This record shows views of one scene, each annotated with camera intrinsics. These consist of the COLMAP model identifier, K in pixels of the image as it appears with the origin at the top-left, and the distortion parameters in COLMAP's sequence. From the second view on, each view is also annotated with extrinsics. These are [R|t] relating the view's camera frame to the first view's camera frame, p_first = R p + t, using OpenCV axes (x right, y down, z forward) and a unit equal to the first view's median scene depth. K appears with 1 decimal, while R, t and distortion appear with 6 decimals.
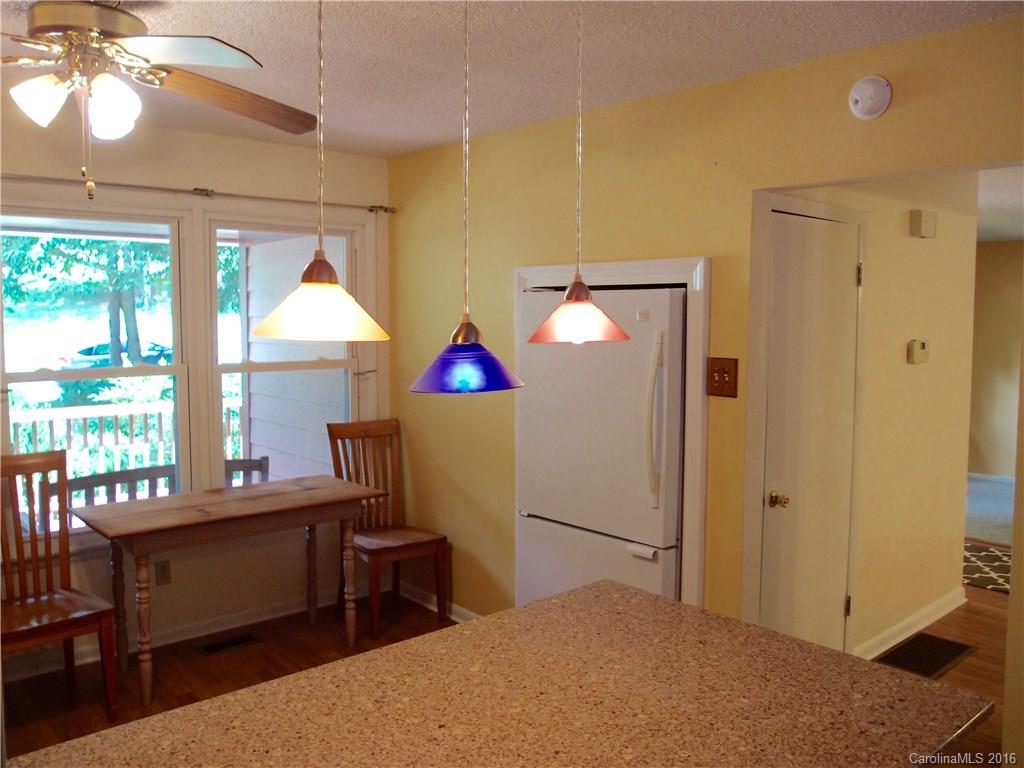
lens RADIAL K [[844.8, 0, 512.0], [0, 844.8, 384.0], [0, 0, 1]] dist [-0.058569, 0.009806]
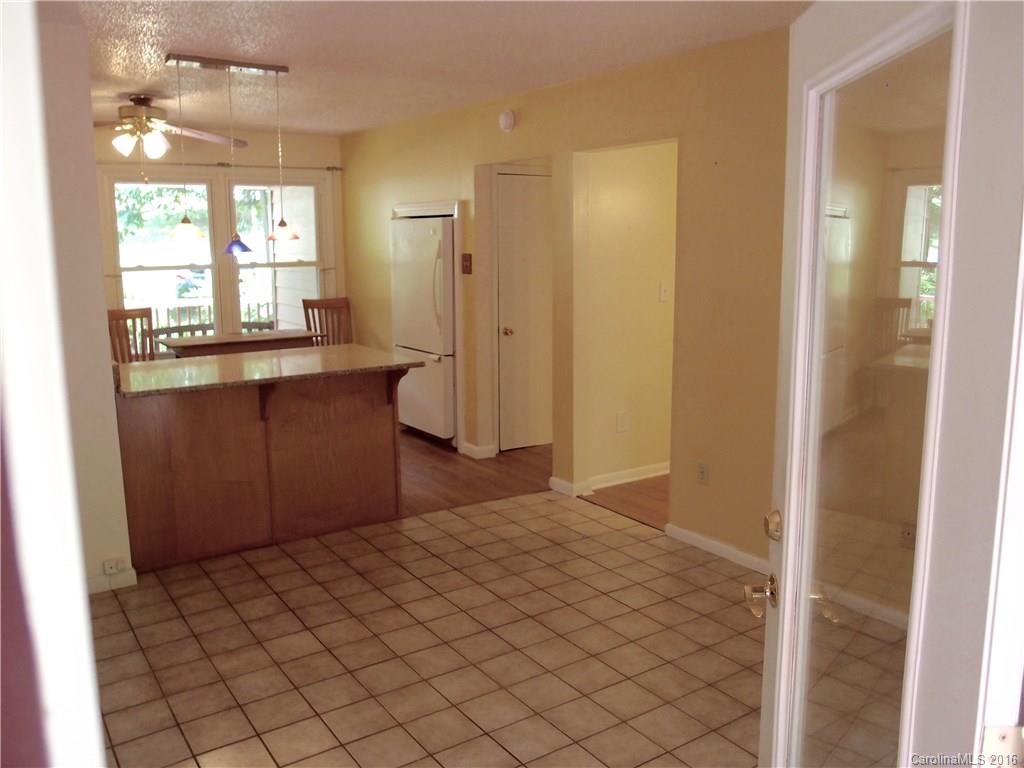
lens RADIAL K [[844.8, 0, 512.0], [0, 844.8, 384.0], [0, 0, 1]] dist [-0.058569, 0.009806]
pose [[0.991490, 0.014480, -0.129374, 0.574364], [-0.002537, 0.995755, 0.092006, 0.082647], [0.130157, -0.090895, 0.987318, -0.861993]]
